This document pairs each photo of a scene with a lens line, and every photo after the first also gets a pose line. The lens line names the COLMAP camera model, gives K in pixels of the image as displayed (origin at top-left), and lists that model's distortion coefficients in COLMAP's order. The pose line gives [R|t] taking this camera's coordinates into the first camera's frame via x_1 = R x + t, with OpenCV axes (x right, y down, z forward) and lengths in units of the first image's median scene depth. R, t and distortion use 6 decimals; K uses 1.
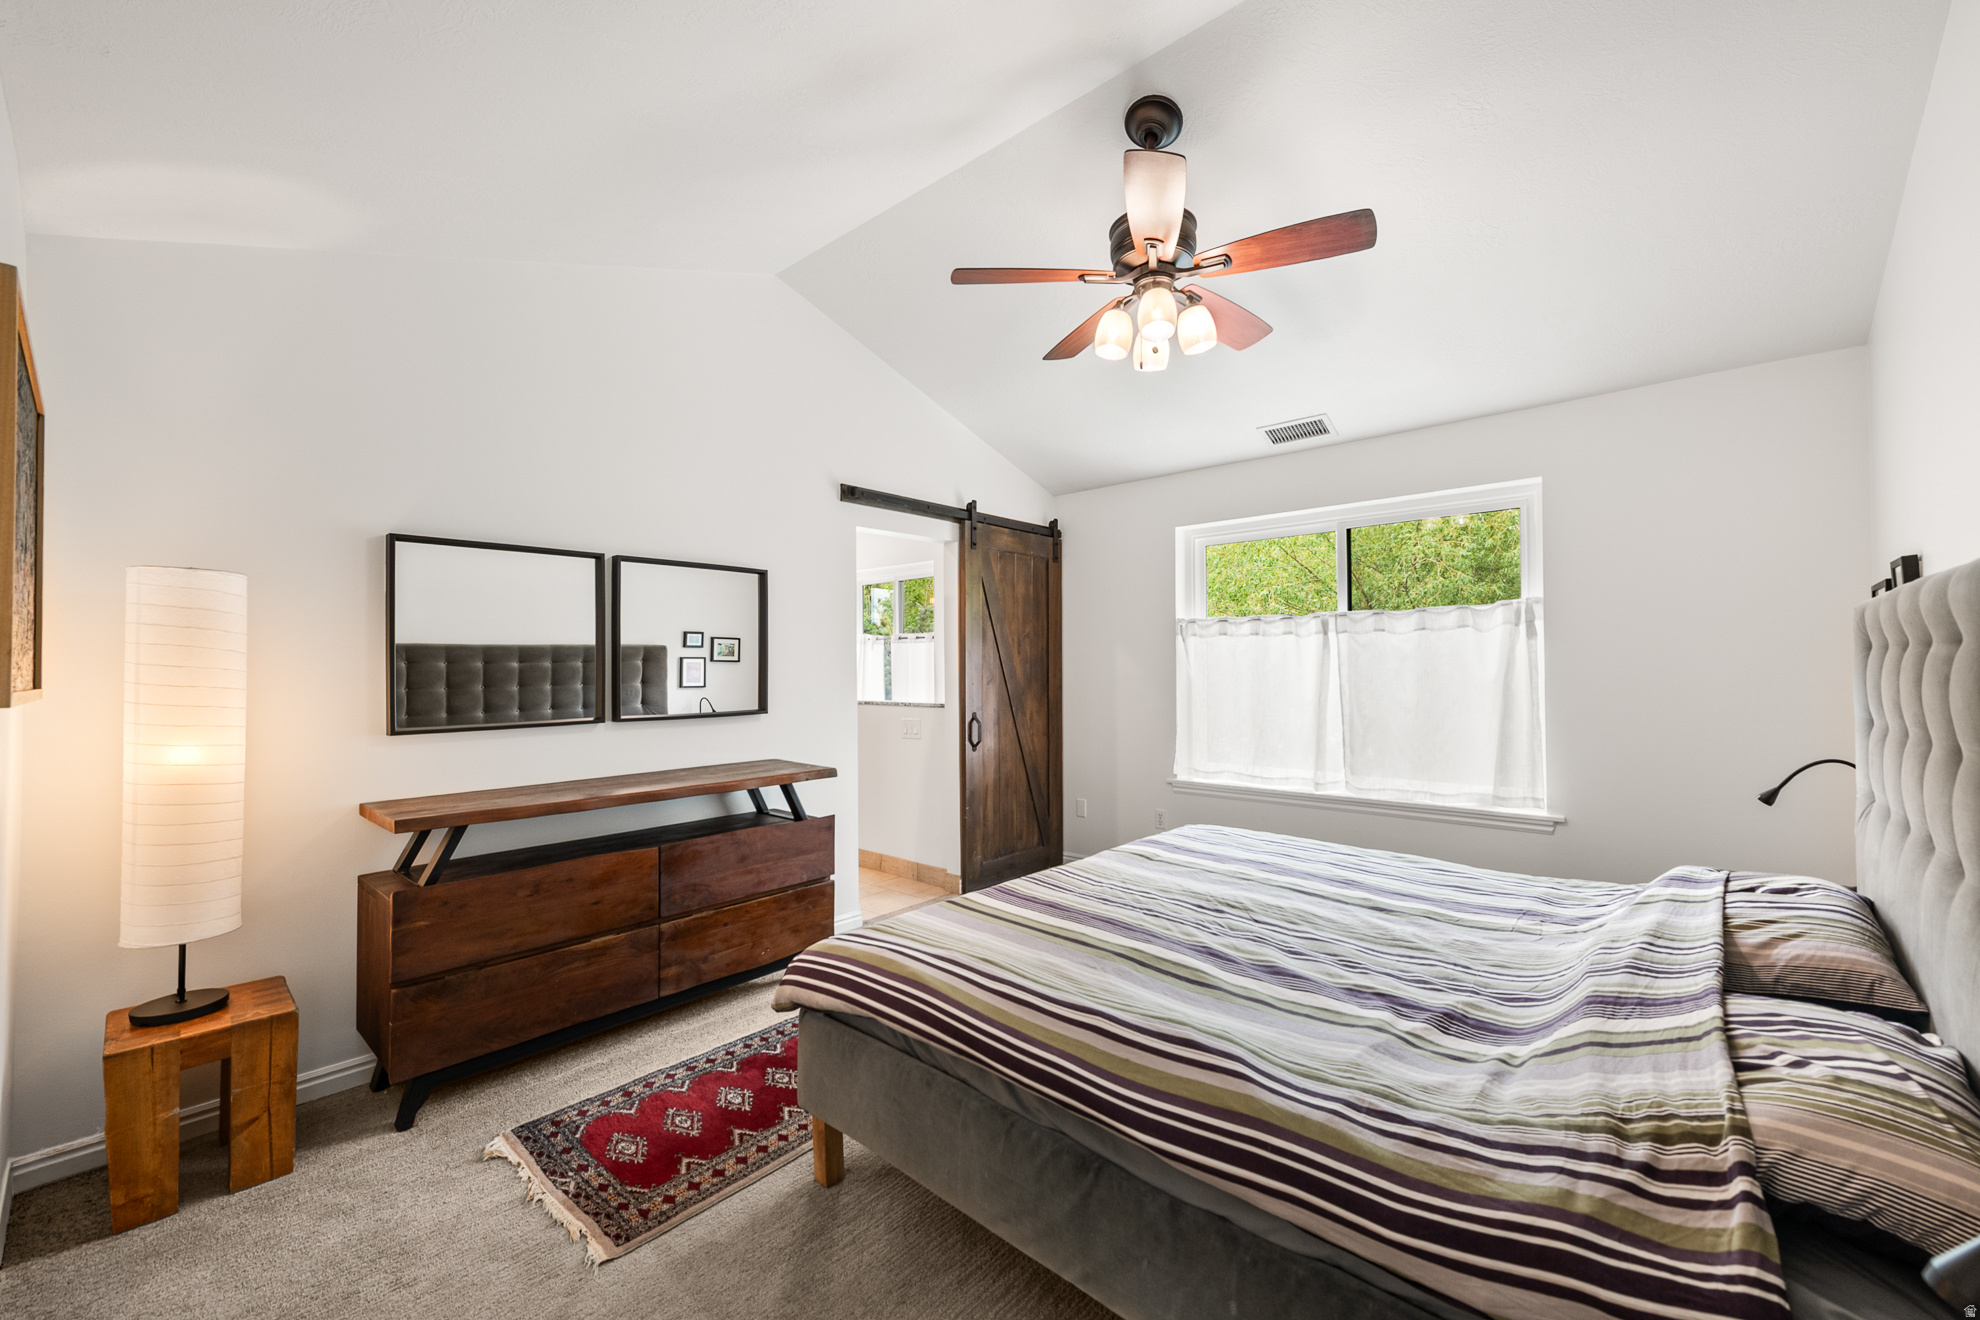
lens RADIAL K [[780.9, 0, 1004.9], [0, 780.9, 651.5], [0, 0, 1]] dist [0.000030, -0.000736]
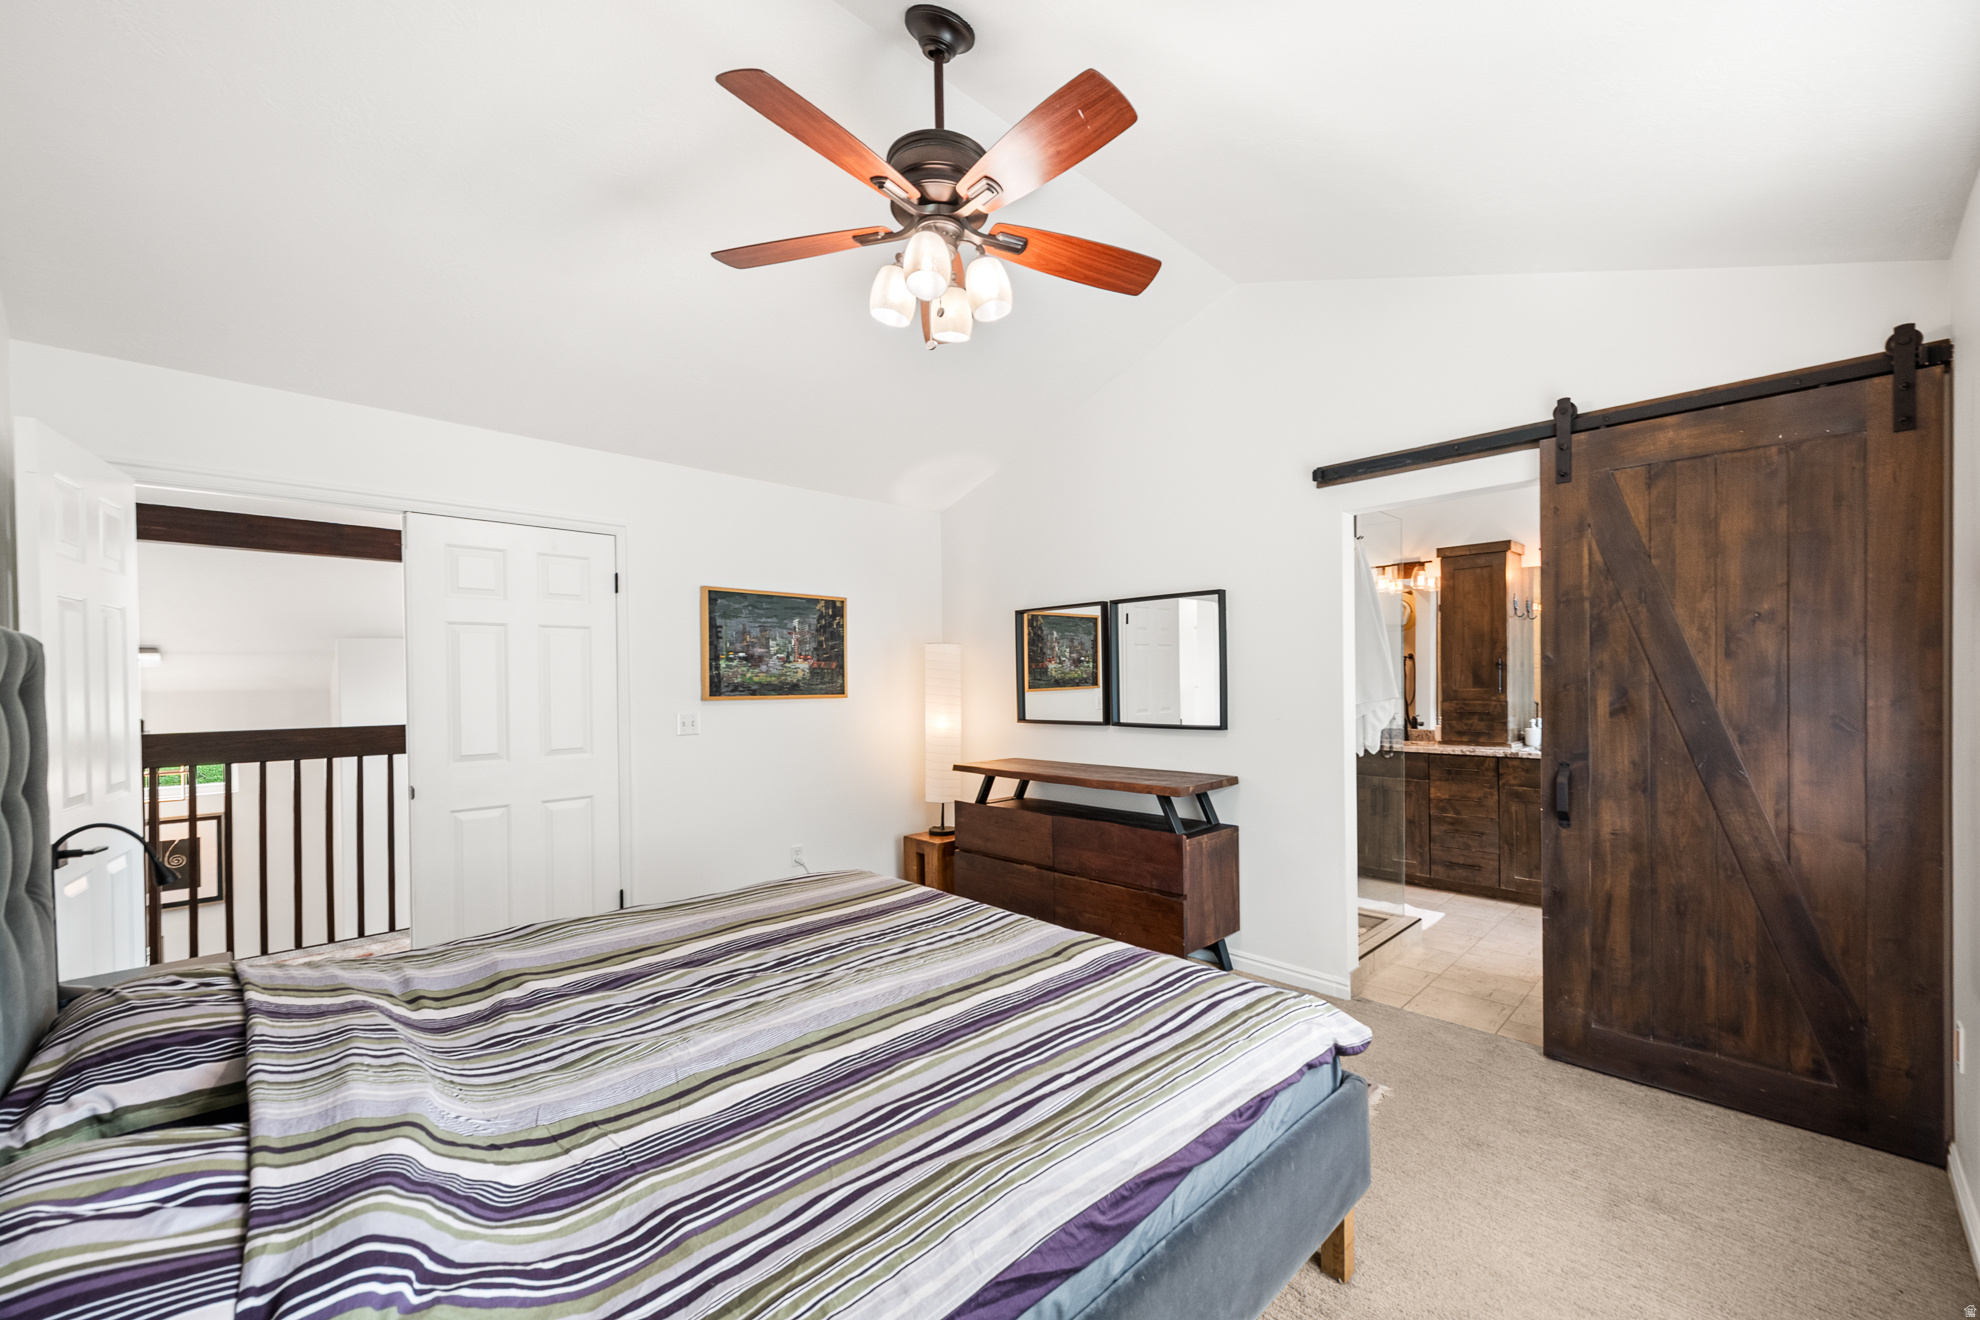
lens RADIAL K [[780.9, 0, 1065.3], [0, 780.9, 687.5], [0, 0, 1]] dist [0.000030, -0.000736]
pose [[-0.024122, 0.012825, -0.999627, 0.747142], [0.029898, 0.999480, 0.012102, 0.005369], [0.999262, -0.029595, -0.024493, 0.856569]]
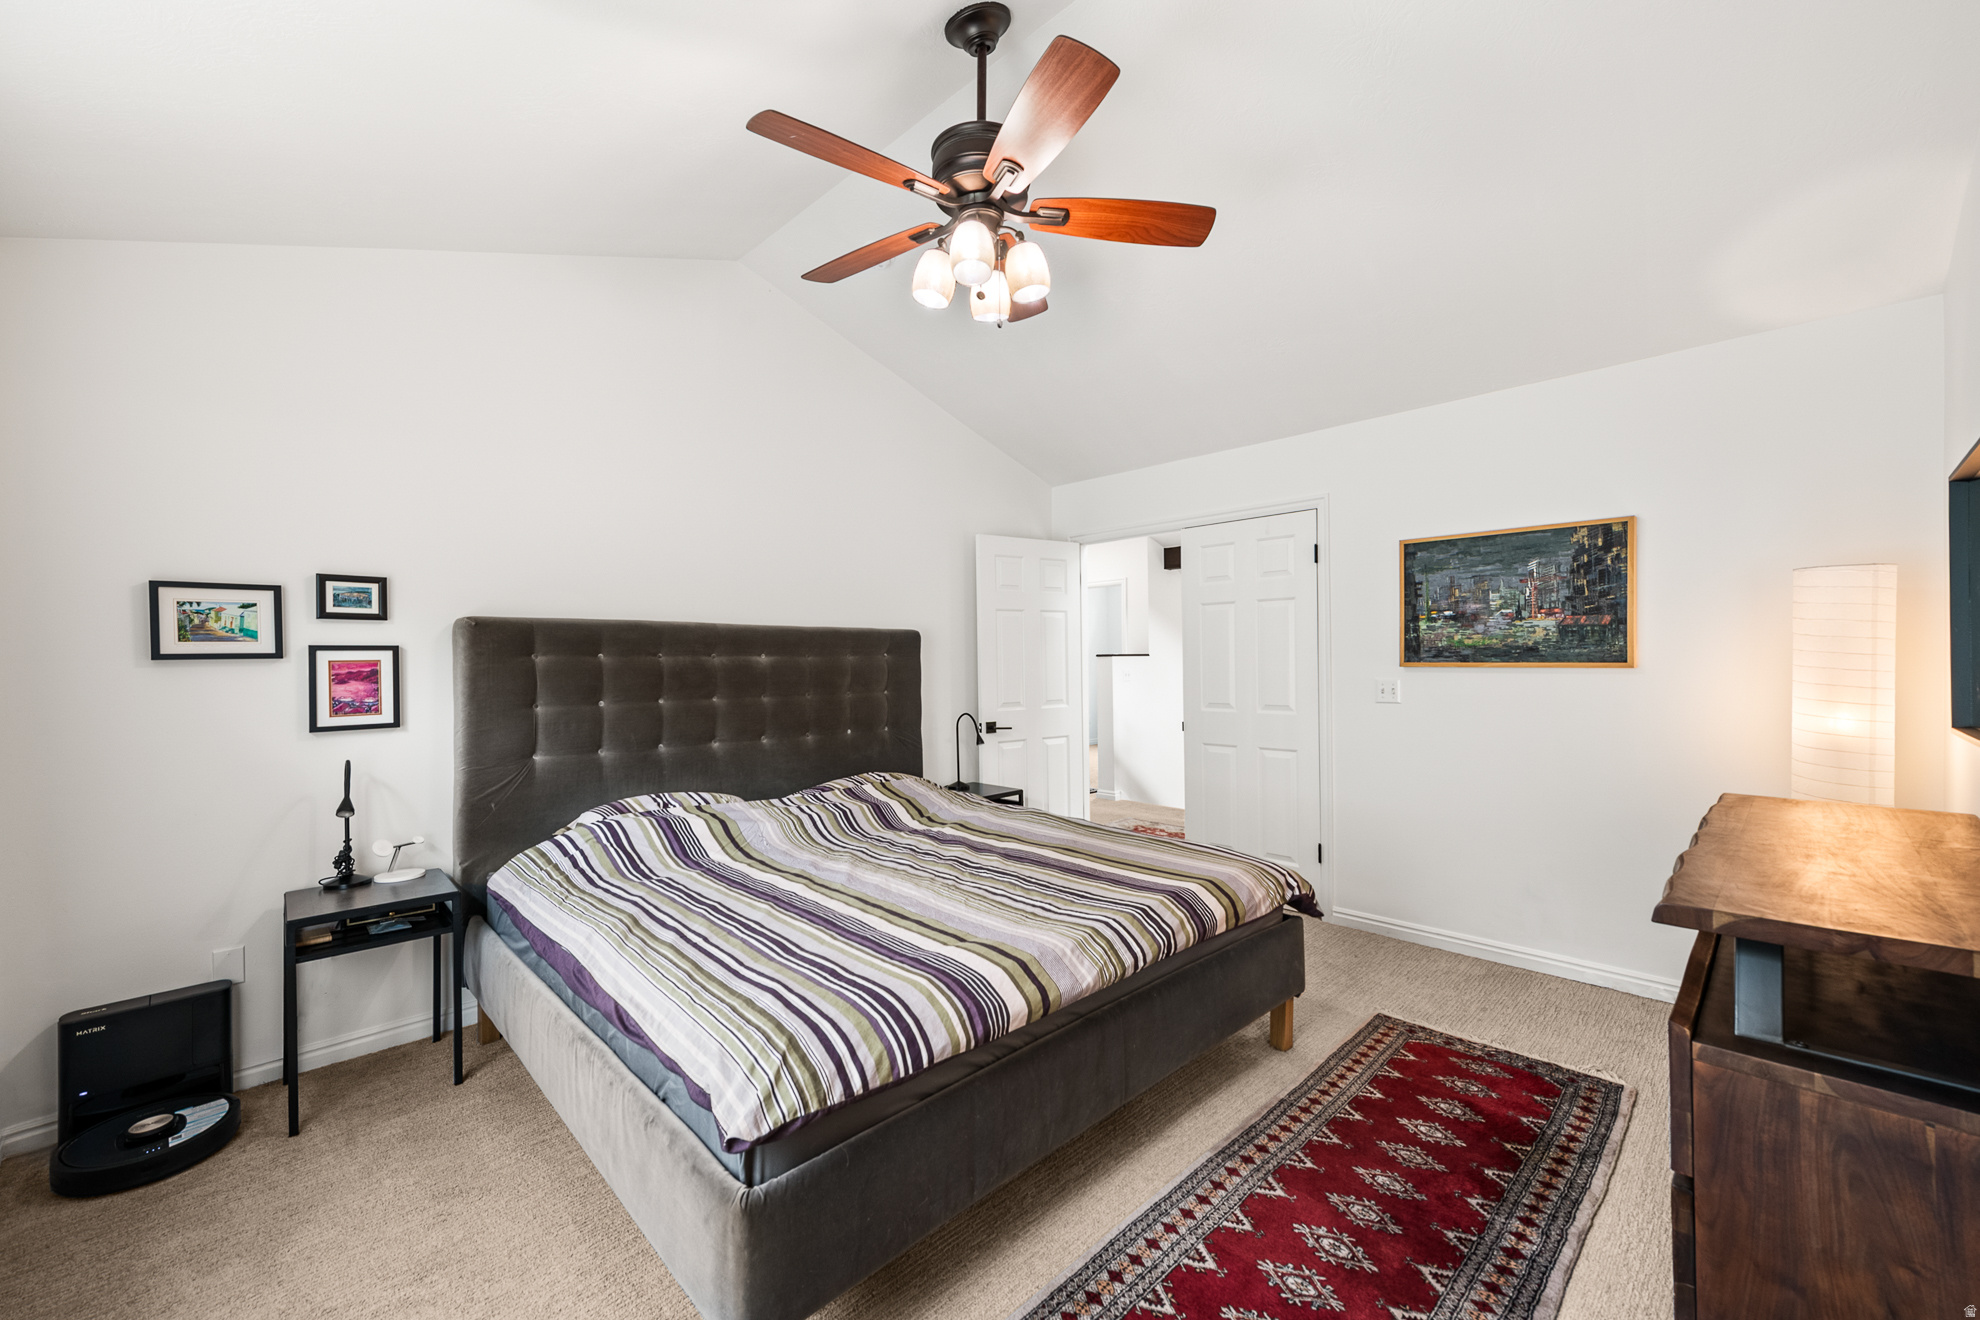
lens RADIAL K [[780.9, 0, 978.6], [0, 780.9, 663.0], [0, 0, 1]] dist [0.000030, -0.000736]
pose [[-0.996366, 0.011267, 0.084426, 0.094928], [0.009837, 0.999801, -0.017332, 0.030095], [-0.084604, -0.016439, -0.996279, 1.378813]]
